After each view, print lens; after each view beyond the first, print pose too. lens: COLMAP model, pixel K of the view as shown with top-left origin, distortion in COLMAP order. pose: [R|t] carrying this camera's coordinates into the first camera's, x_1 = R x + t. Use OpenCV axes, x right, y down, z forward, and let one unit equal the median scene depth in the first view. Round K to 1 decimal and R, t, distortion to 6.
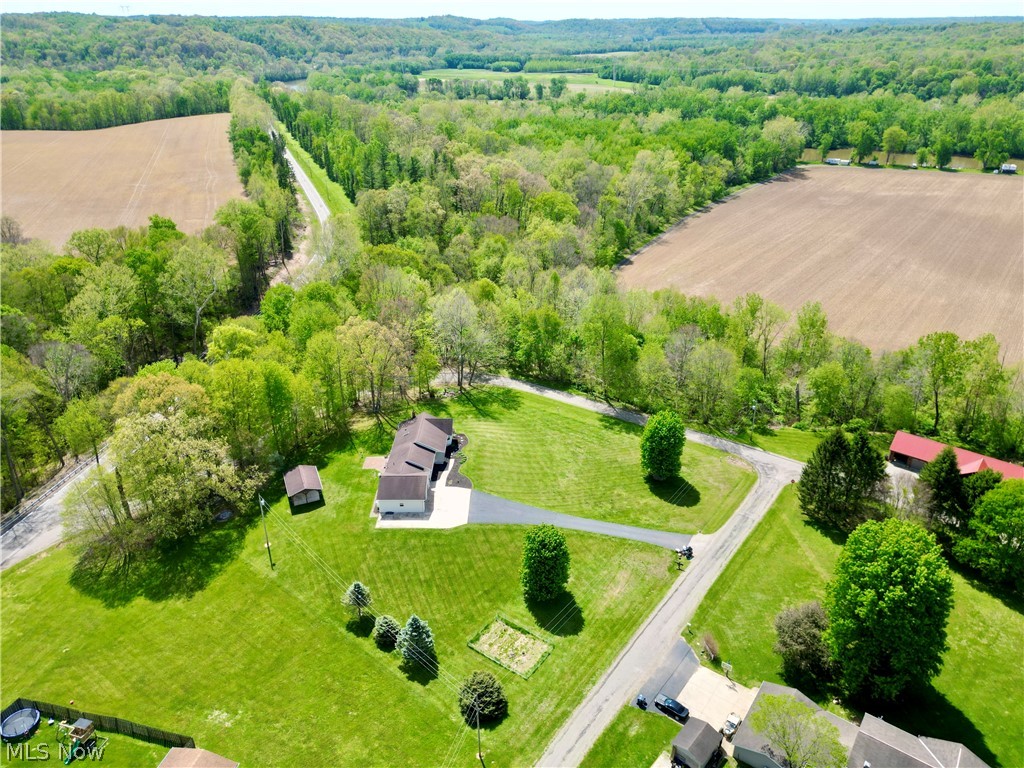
lens RADIAL K [[721.1, 0, 513.8], [0, 721.1, 381.4], [0, 0, 1]] dist [0.093008, -0.094741]
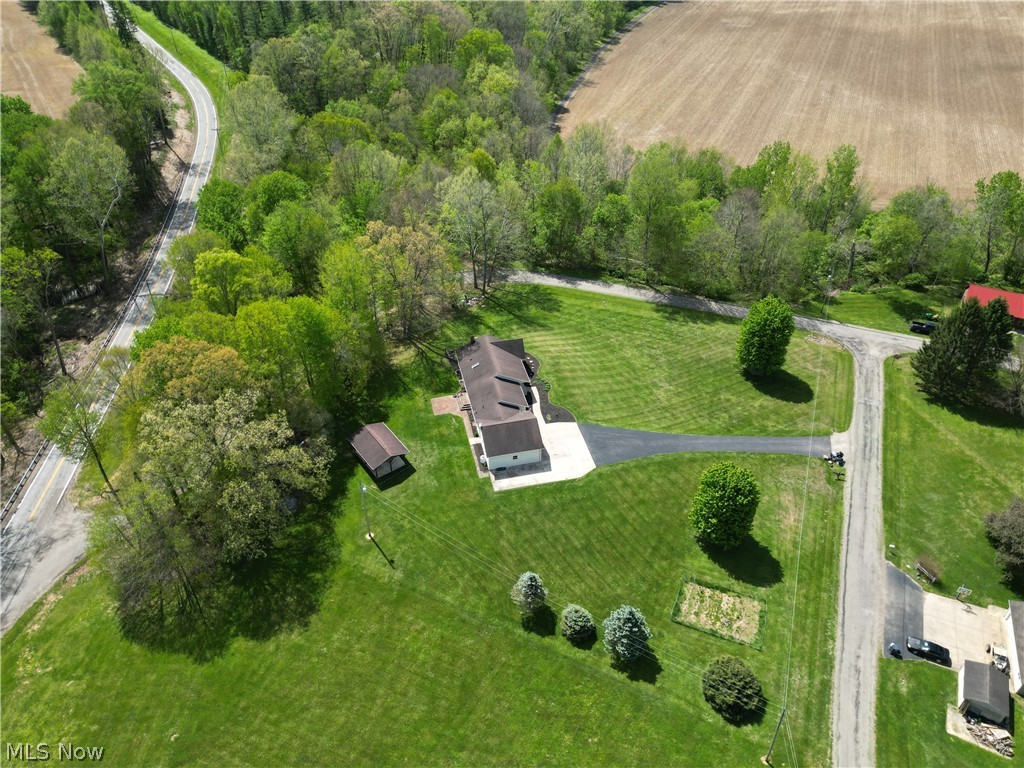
lens RADIAL K [[721.1, 0, 513.8], [0, 721.1, 381.4], [0, 0, 1]] dist [0.093008, -0.094741]
pose [[0.971446, -0.144865, 0.187902, -0.280947], [0.104615, 0.972349, 0.208789, -0.080604], [-0.212953, -0.183170, 0.959739, 0.216552]]
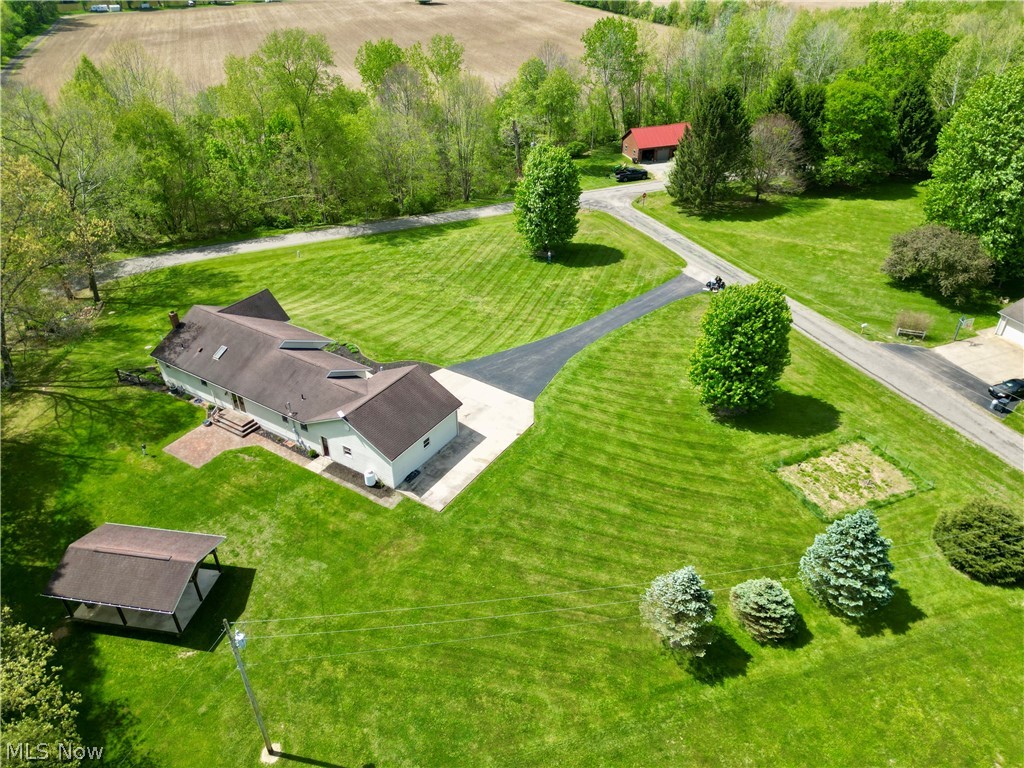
lens RADIAL K [[721.1, 0, 513.8], [0, 721.1, 381.4], [0, 0, 1]] dist [0.093008, -0.094741]
pose [[0.531274, -0.459865, 0.711528, -0.392372], [0.377061, 0.880438, 0.287494, 0.031916], [-0.758665, 0.115551, 0.641151, 0.641946]]
